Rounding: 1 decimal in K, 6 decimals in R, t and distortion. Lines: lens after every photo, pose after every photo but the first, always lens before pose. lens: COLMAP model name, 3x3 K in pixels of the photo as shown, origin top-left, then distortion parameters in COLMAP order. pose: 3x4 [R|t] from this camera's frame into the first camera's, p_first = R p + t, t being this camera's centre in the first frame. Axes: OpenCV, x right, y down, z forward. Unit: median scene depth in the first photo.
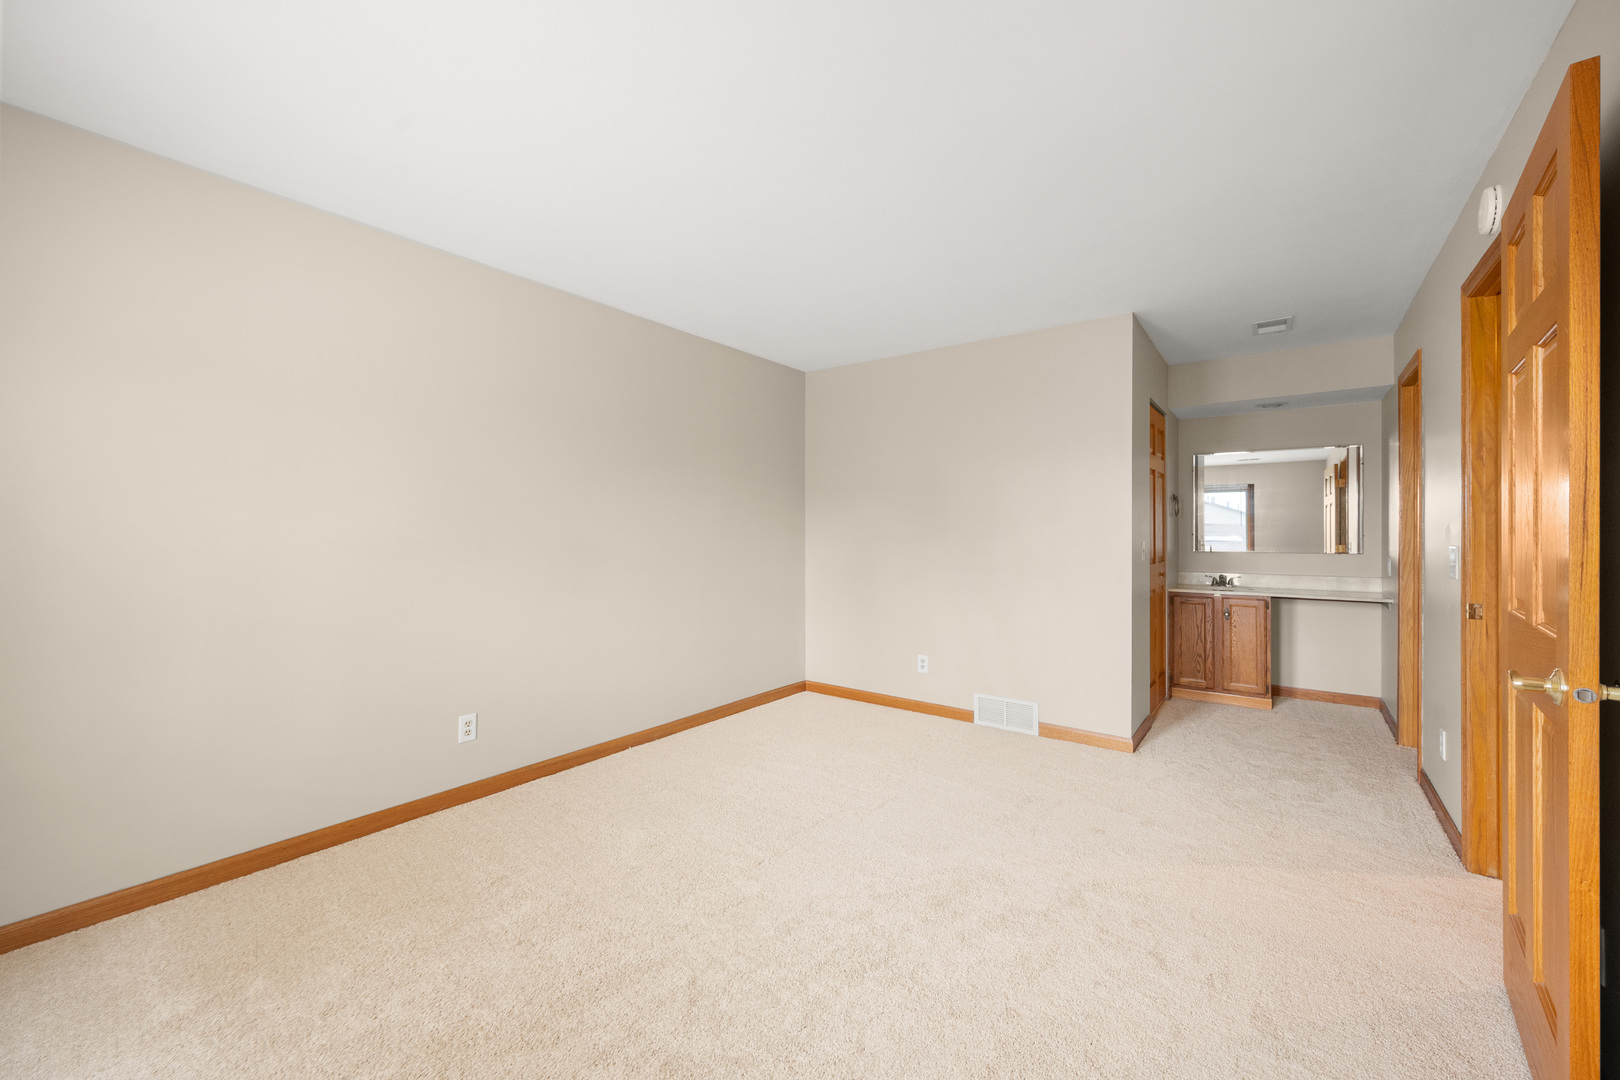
lens RADIAL K [[644.4, 0, 808.0], [0, 644.4, 539.0], [0, 0, 1]] dist [0.000752, -0.000239]
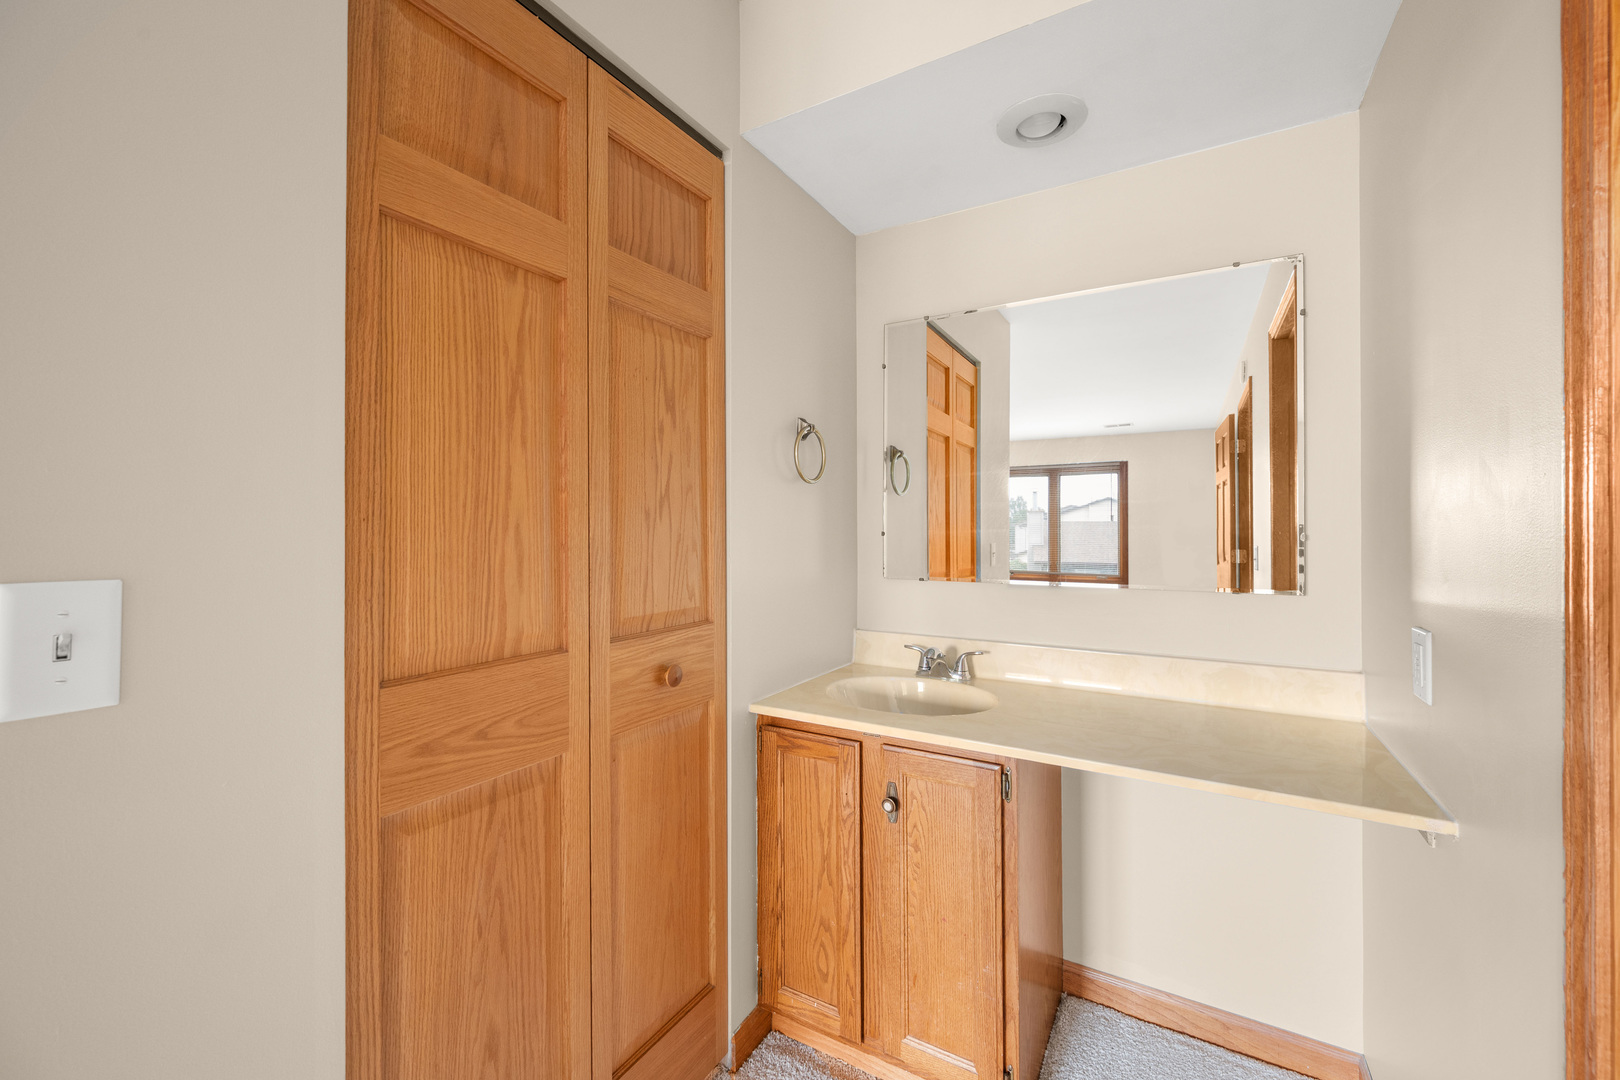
lens RADIAL K [[644.4, 0, 812.1], [0, 644.4, 532.8], [0, 0, 1]] dist [0.000752, -0.000239]
pose [[0.994034, 0.000502, 0.109069, 0.559777], [-0.000424, 1.000000, -0.000736, -0.008763], [-0.109069, 0.000685, 0.994034, 0.683305]]
